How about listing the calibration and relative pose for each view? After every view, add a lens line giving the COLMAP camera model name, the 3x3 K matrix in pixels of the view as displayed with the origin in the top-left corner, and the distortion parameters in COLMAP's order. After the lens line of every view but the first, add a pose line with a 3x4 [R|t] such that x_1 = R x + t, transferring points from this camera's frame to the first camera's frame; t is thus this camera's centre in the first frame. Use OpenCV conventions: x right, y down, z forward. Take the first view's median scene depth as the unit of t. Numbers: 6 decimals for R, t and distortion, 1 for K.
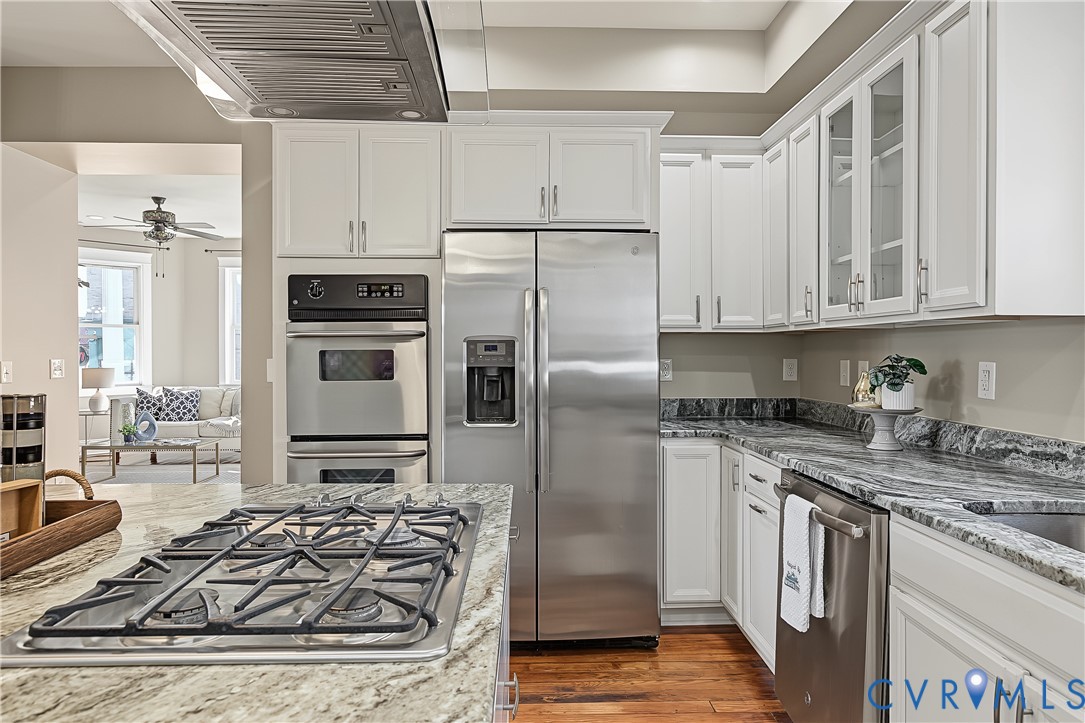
lens RADIAL K [[649.7, 0, 541.5], [0, 649.7, 363.1], [0, 0, 1]] dist [-0.036381, -0.001057]
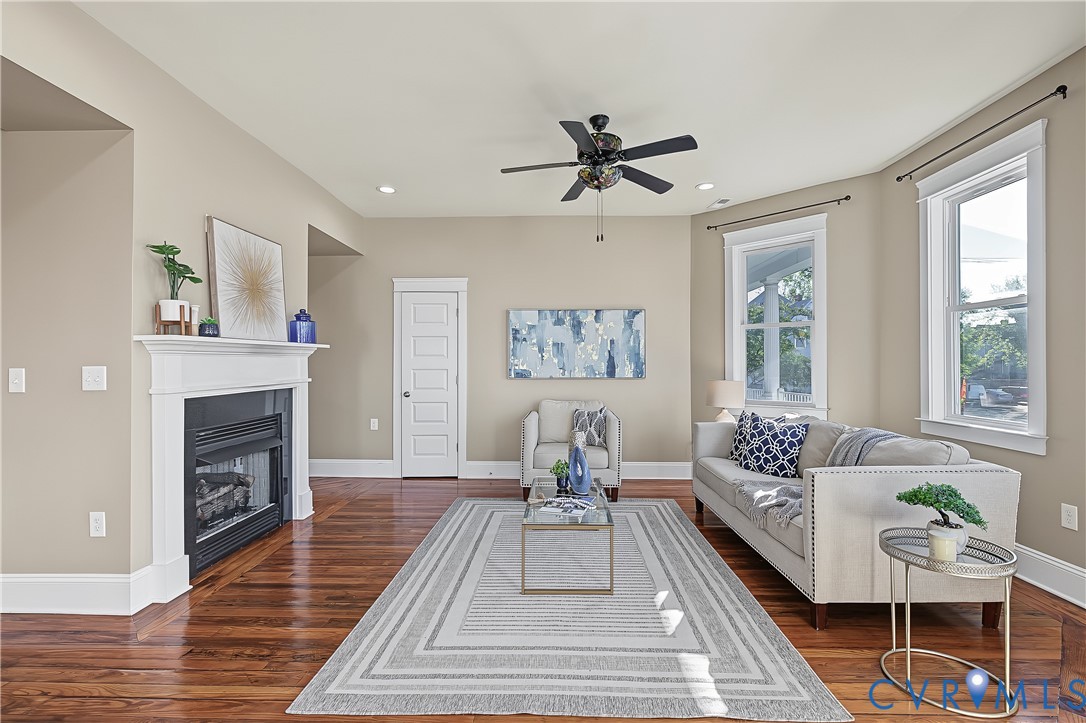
lens RADIAL K [[503.0, 0, 559.2], [0, 503.0, 360.3], [0, 0, 1]] dist [-0.003076, -0.000109]
pose [[-0.056357, -0.006364, -0.998390, -0.075284], [-0.014497, 0.999879, -0.005555, -0.010103], [0.998305, 0.014161, -0.056443, 0.834338]]
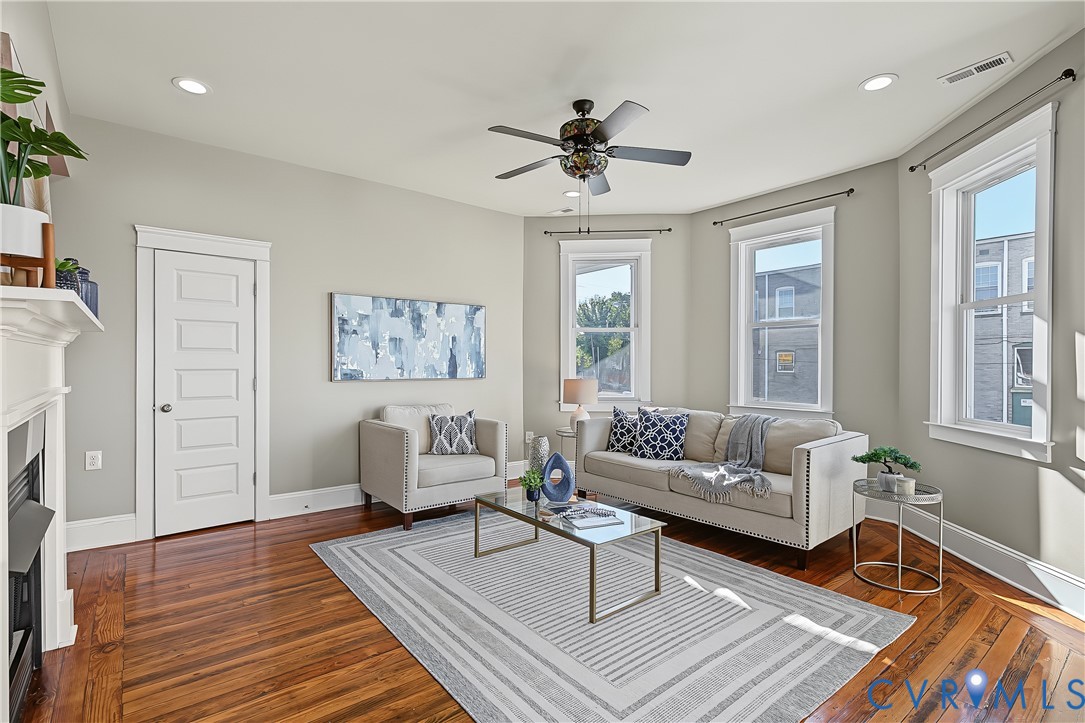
lens RADIAL K [[502.6, 0, 554.3], [0, 502.6, 368.3], [0, 0, 1]] dist [-0.003076, -0.000109]
pose [[0.600885, 0.008777, -0.799287, -0.194308], [-0.017465, 0.999845, -0.002150, -0.004406], [0.799144, 0.015251, 0.600946, 0.581918]]
